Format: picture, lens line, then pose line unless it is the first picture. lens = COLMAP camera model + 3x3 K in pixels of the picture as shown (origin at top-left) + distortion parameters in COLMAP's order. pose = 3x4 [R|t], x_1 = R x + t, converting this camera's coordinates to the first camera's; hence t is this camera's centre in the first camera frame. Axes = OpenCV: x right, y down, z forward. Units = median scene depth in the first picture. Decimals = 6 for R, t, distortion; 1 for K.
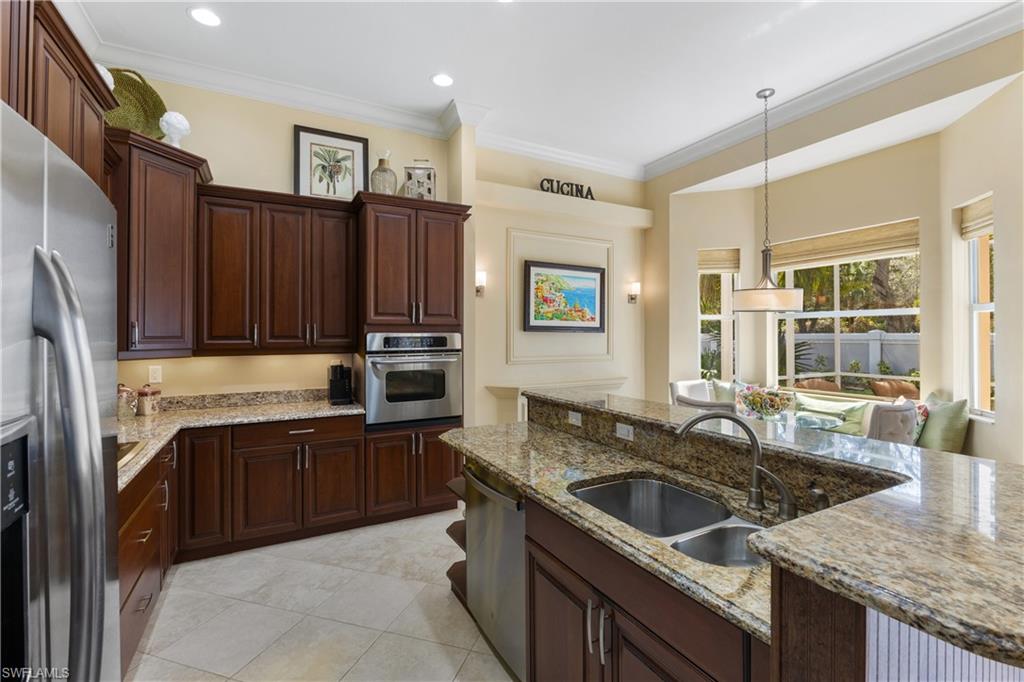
lens RADIAL K [[473.0, 0, 516.9], [0, 473.0, 327.8], [0, 0, 1]] dist [0.008925, -0.000245]
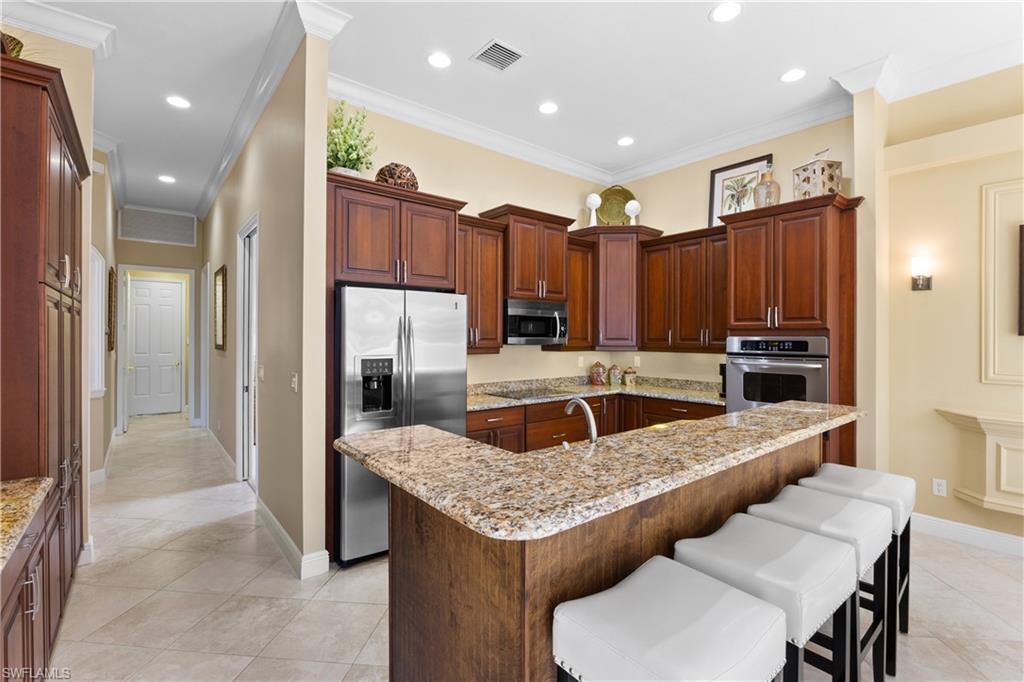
lens RADIAL K [[473.0, 0, 514.7], [0, 473.0, 338.4], [0, 0, 1]] dist [0.008925, -0.000245]
pose [[0.199892, 0.007463, -0.979790, 0.644793], [0.002482, 0.999964, 0.008123, 0.004095], [0.979815, -0.004056, 0.199866, 0.234275]]
